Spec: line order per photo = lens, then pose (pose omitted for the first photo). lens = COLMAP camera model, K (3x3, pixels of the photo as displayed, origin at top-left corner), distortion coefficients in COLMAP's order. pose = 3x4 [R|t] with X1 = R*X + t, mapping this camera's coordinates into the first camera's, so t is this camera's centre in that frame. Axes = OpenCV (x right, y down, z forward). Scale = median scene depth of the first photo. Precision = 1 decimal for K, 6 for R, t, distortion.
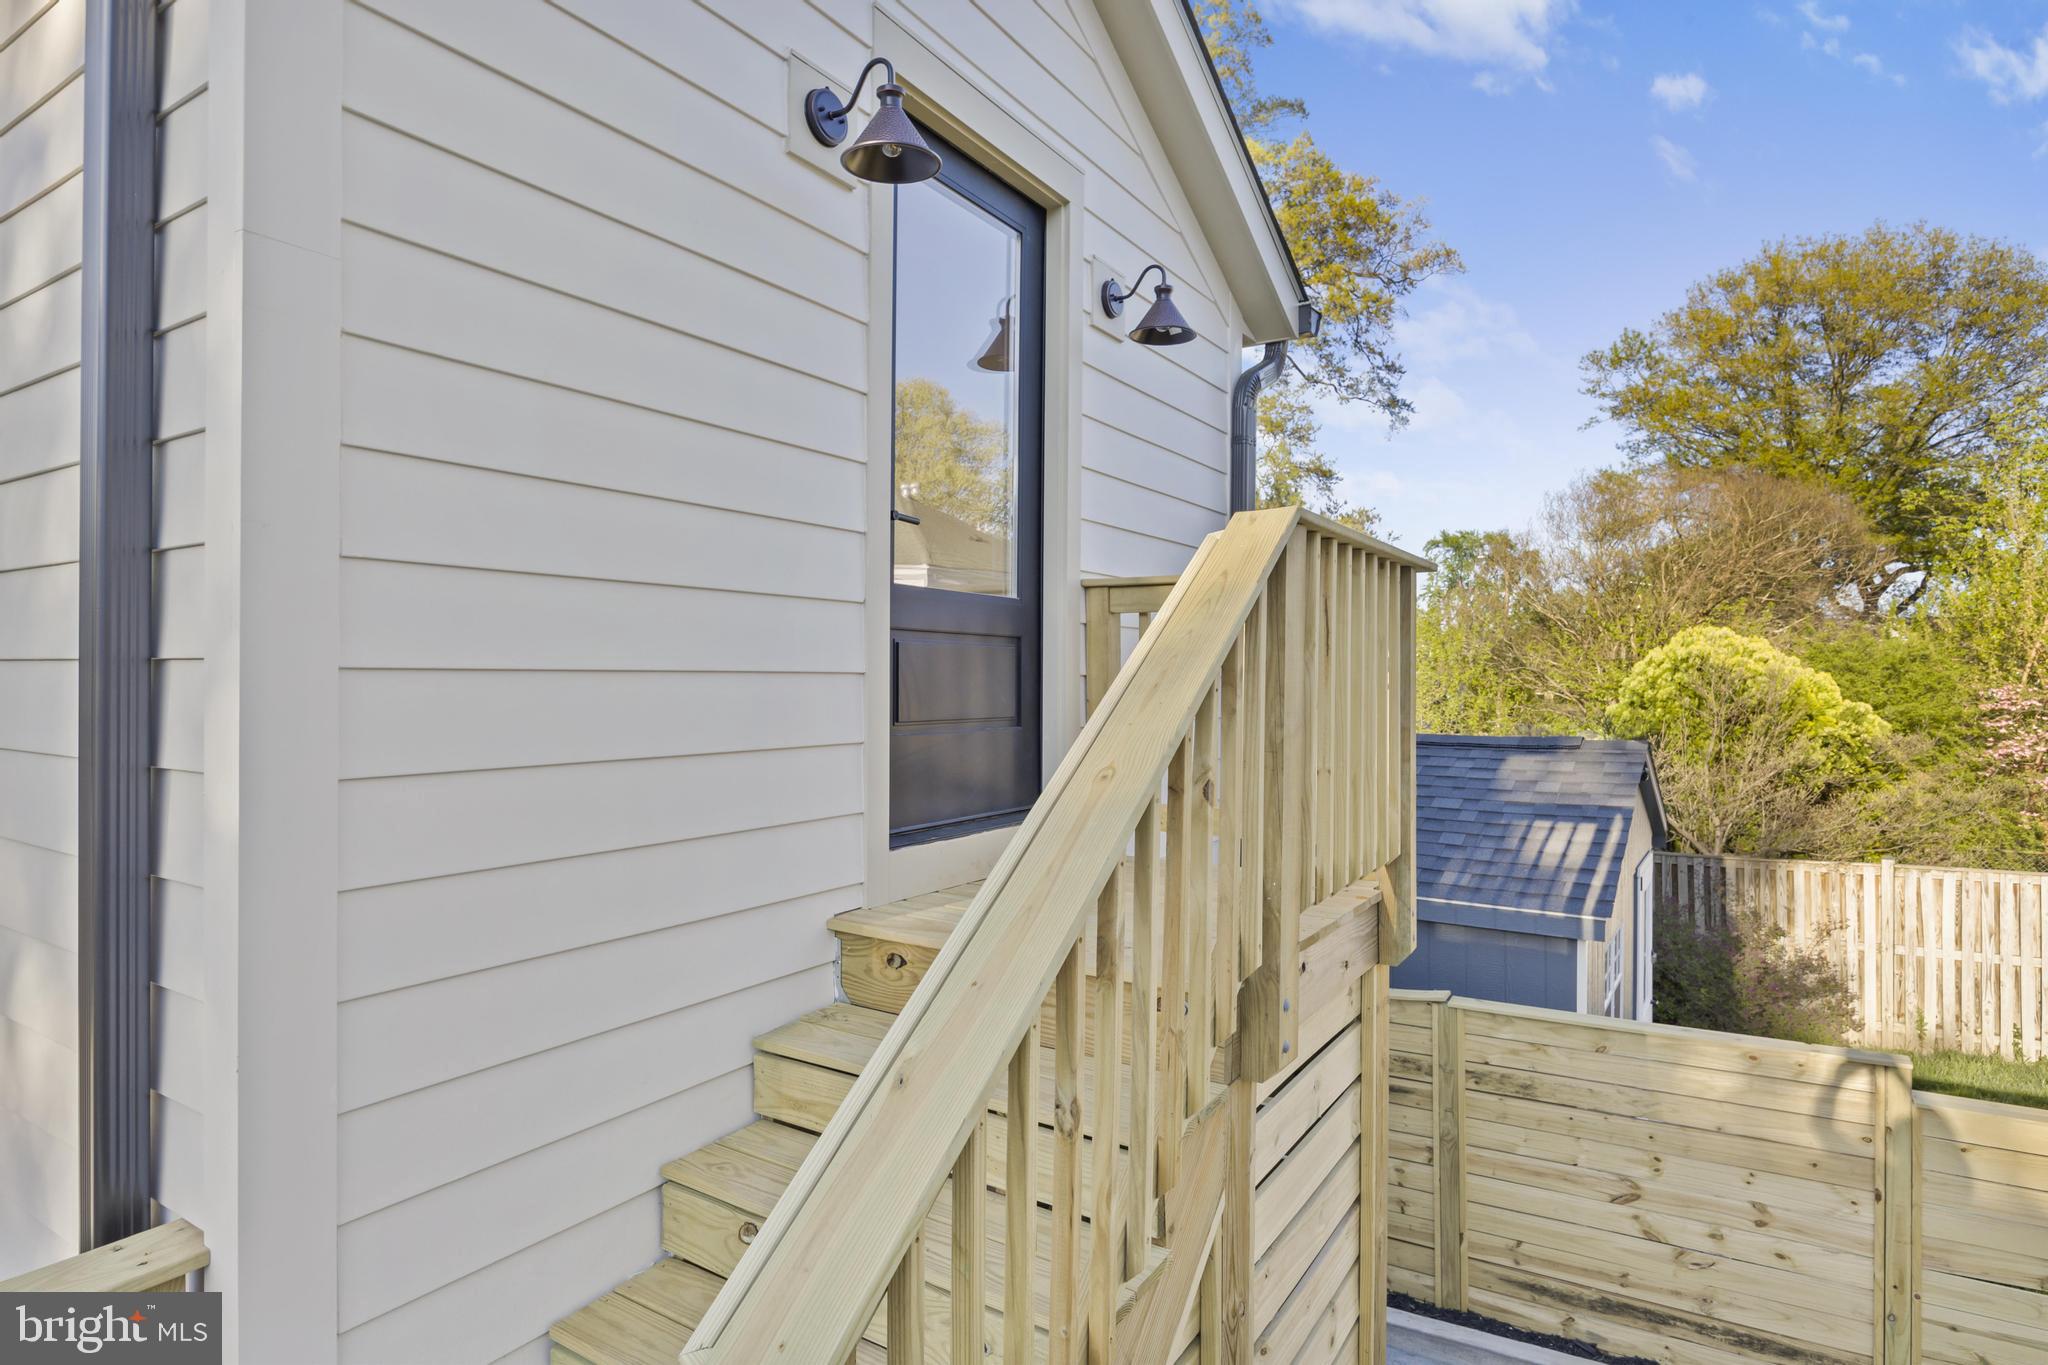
lens RADIAL K [[1086.3, 0, 1045.5], [0, 1086.3, 668.7], [0, 0, 1]] dist [0.000987, -0.001342]
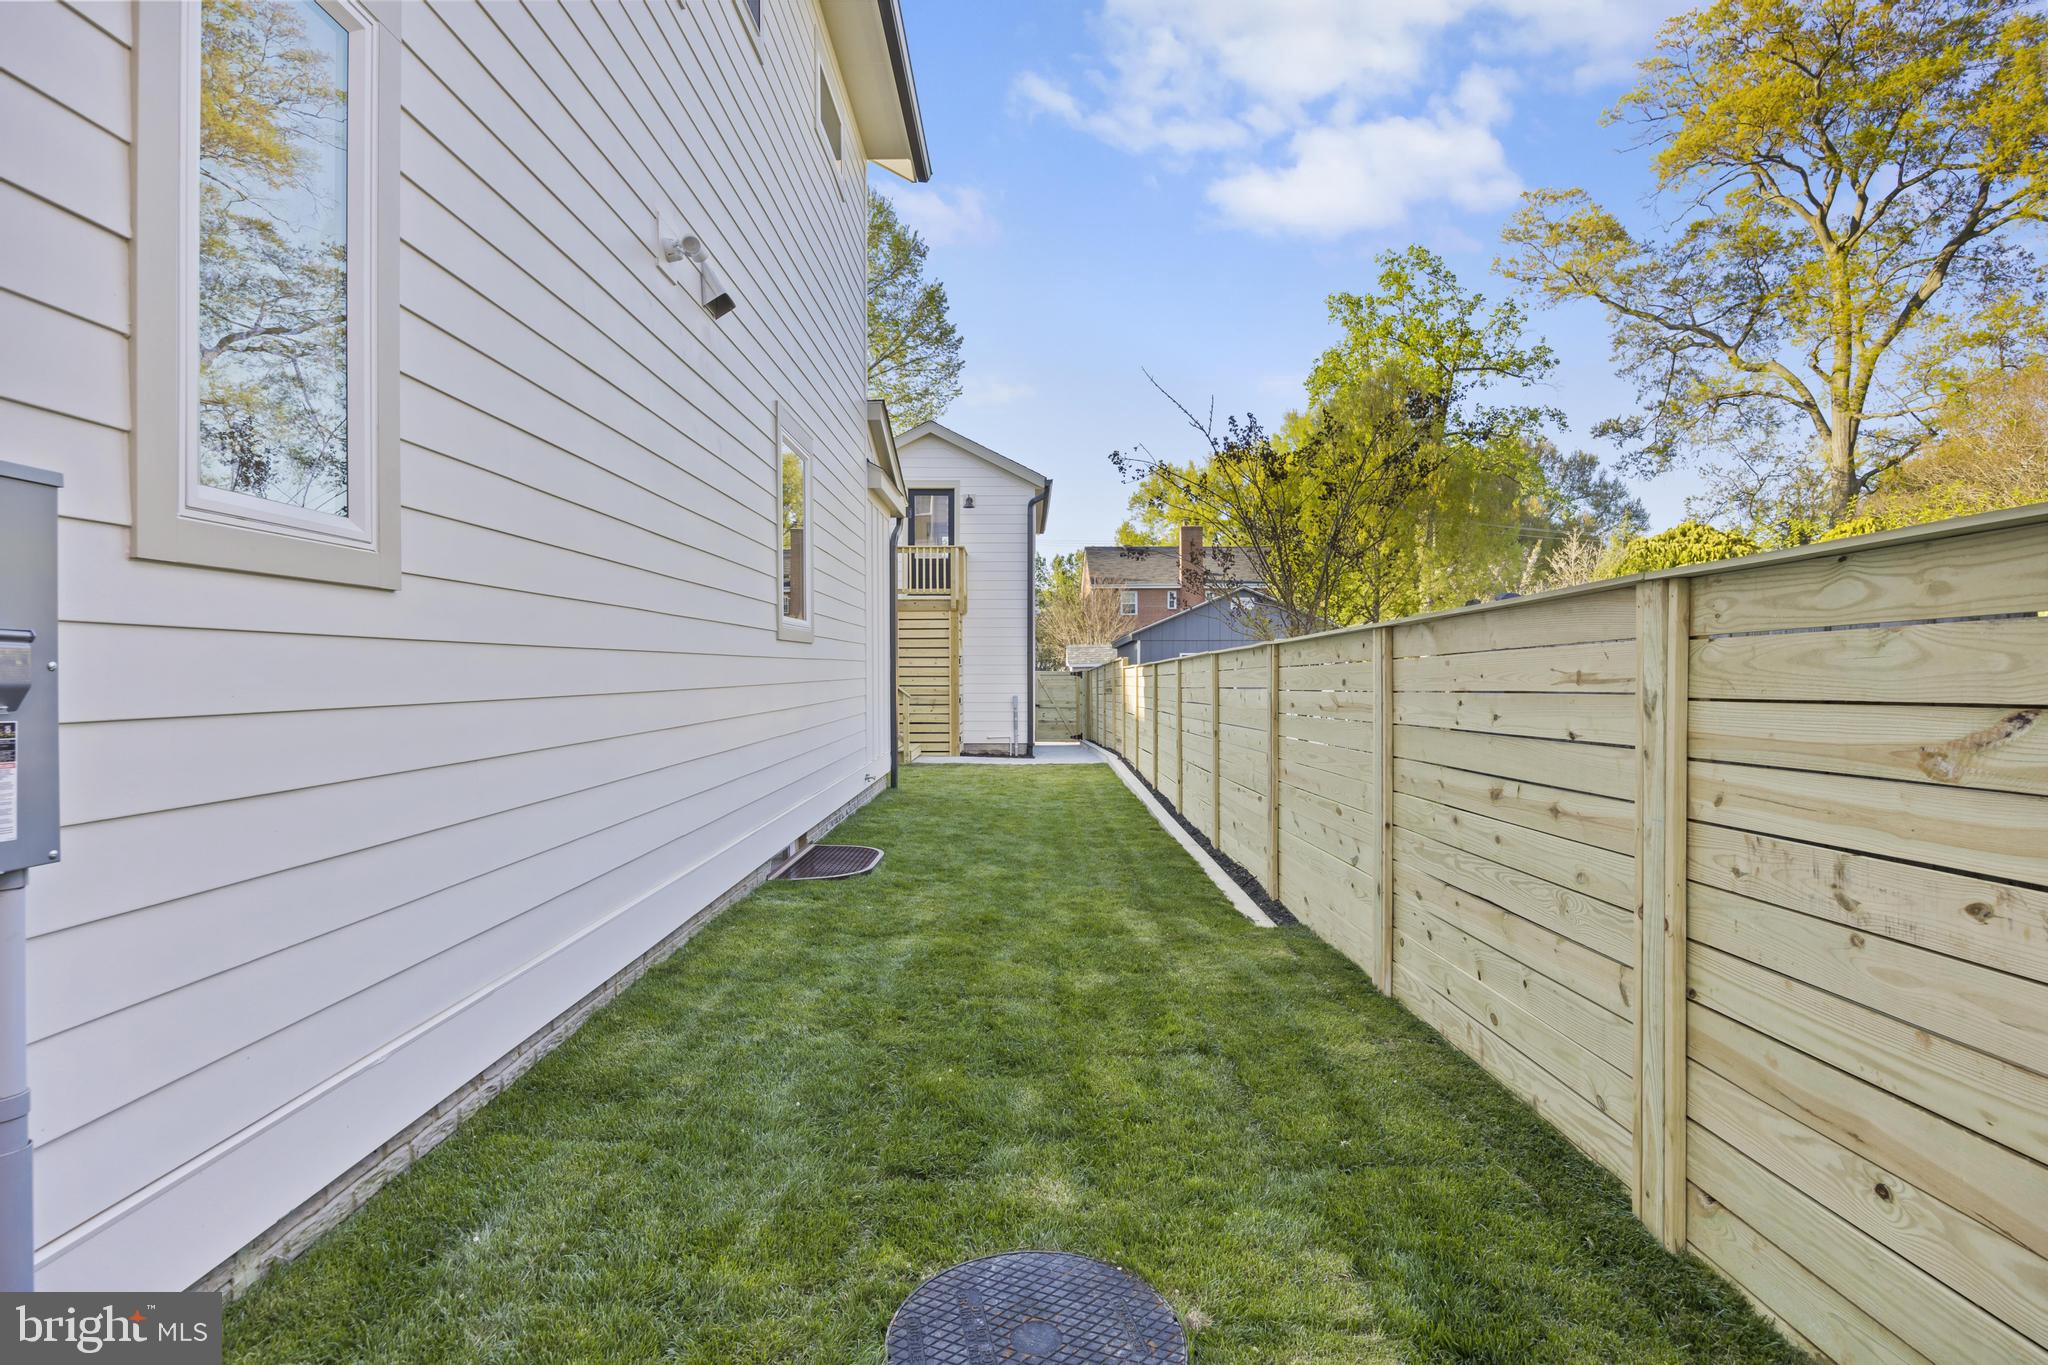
lens RADIAL K [[960.6, 0, 1017.1], [0, 960.6, 678.8], [0, 0, 1]] dist [0.003804, 0.000147]
pose [[0.514759, 0.000849, -0.857334, 2.847721], [0.010144, 0.999923, 0.007080, 0.341012], [0.857275, -0.012341, 0.514711, -0.833926]]
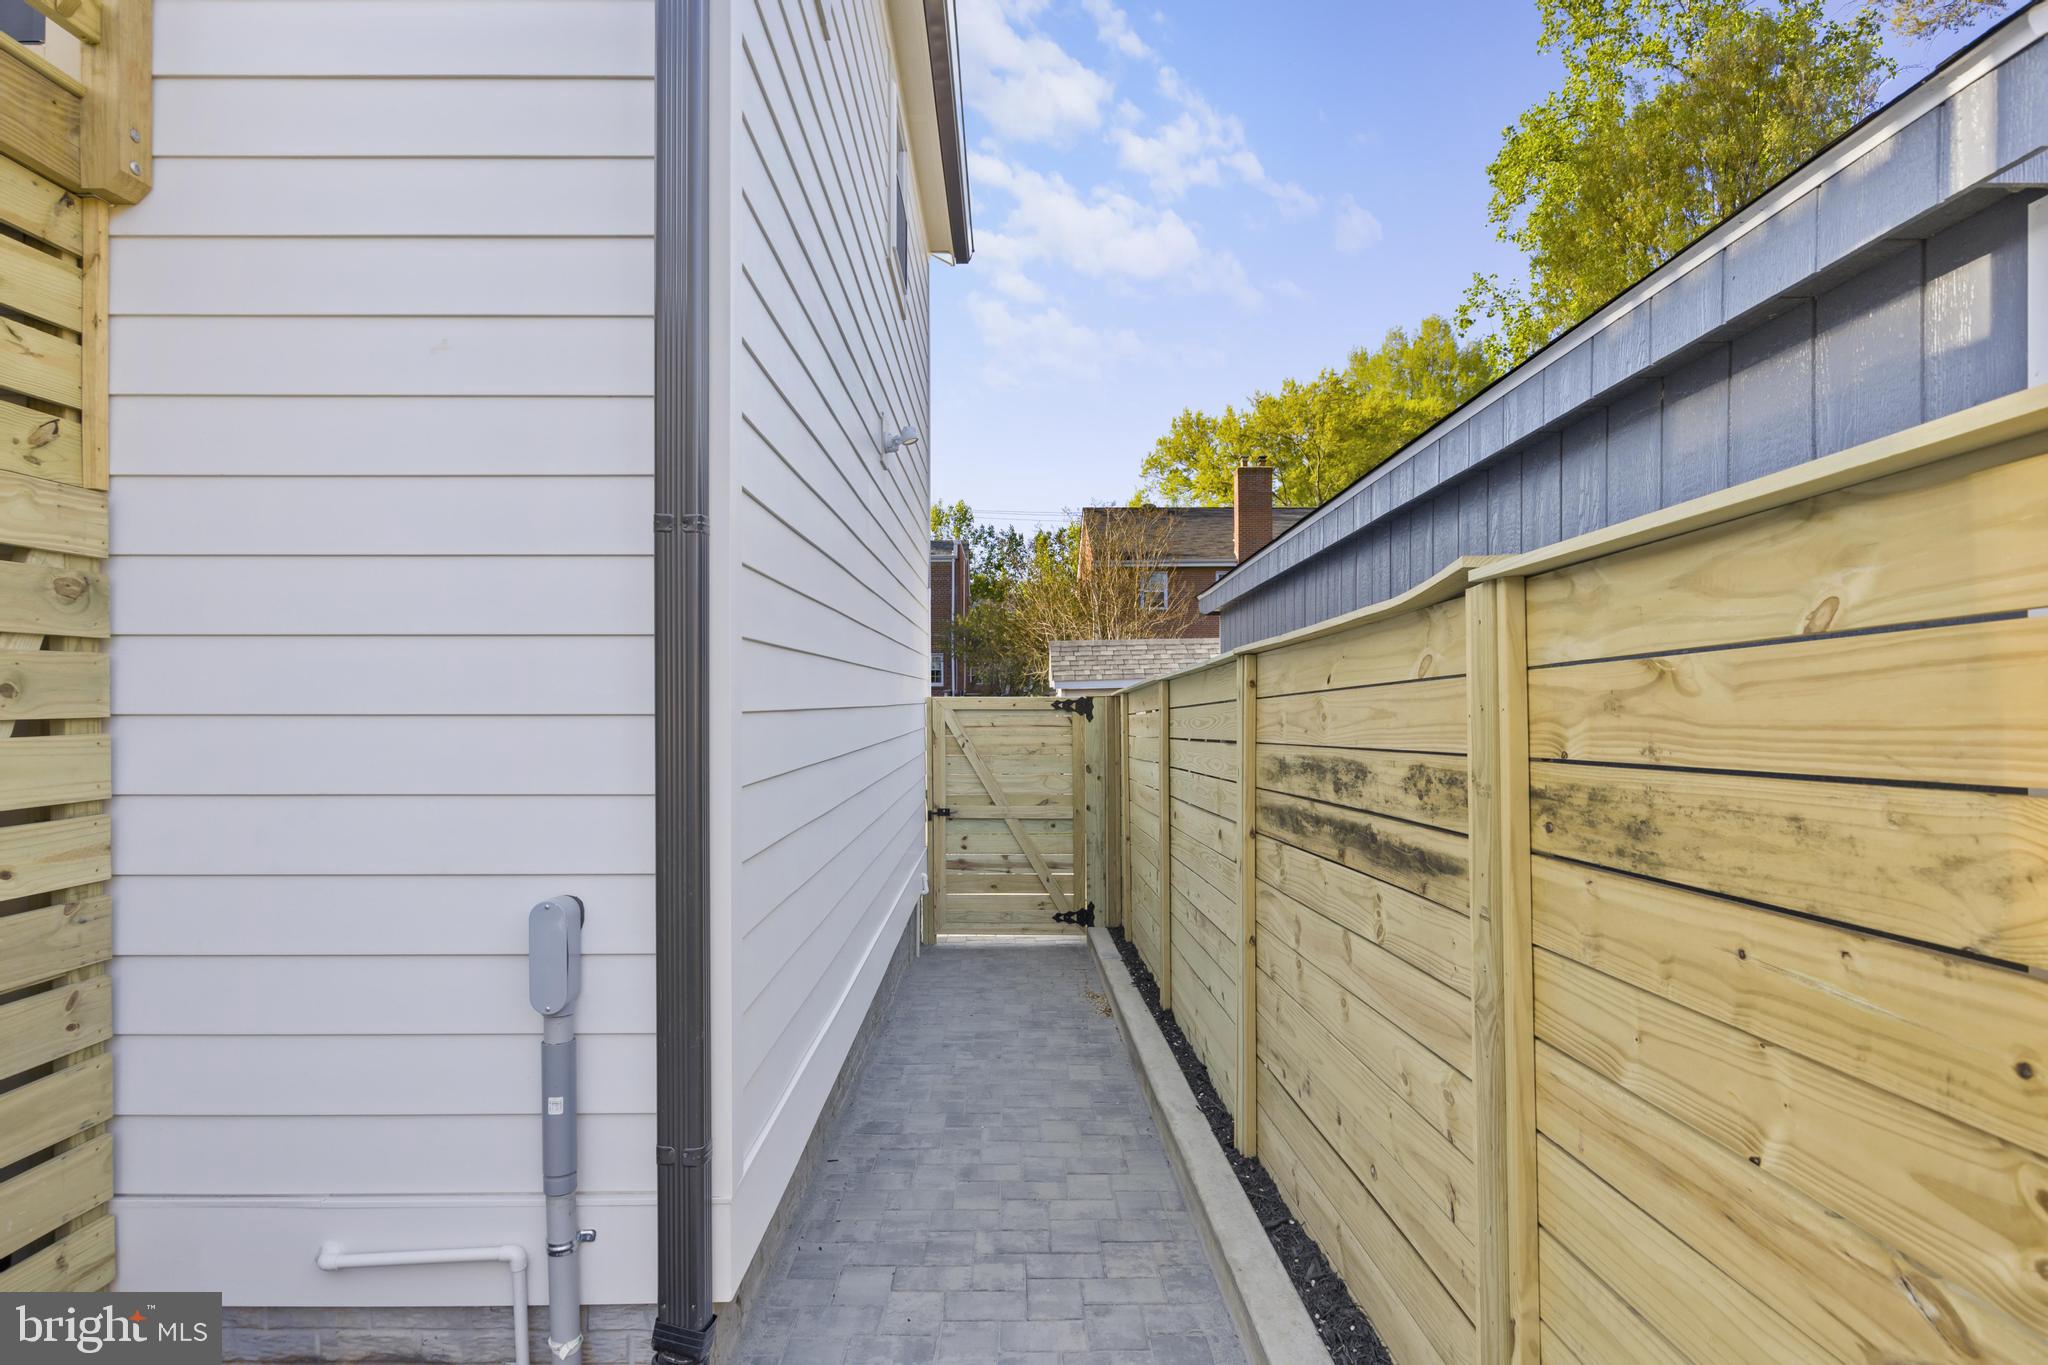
lens RADIAL K [[1096.8, 0, 1024.7], [0, 1096.8, 699.5], [0, 0, 1]] dist [0.002712, -0.003470]
pose [[0.533052, -0.007815, -0.846046, 0.572087], [0.010528, 0.999941, -0.002603, 0.345714], [0.846017, -0.007519, 0.533103, 0.723457]]
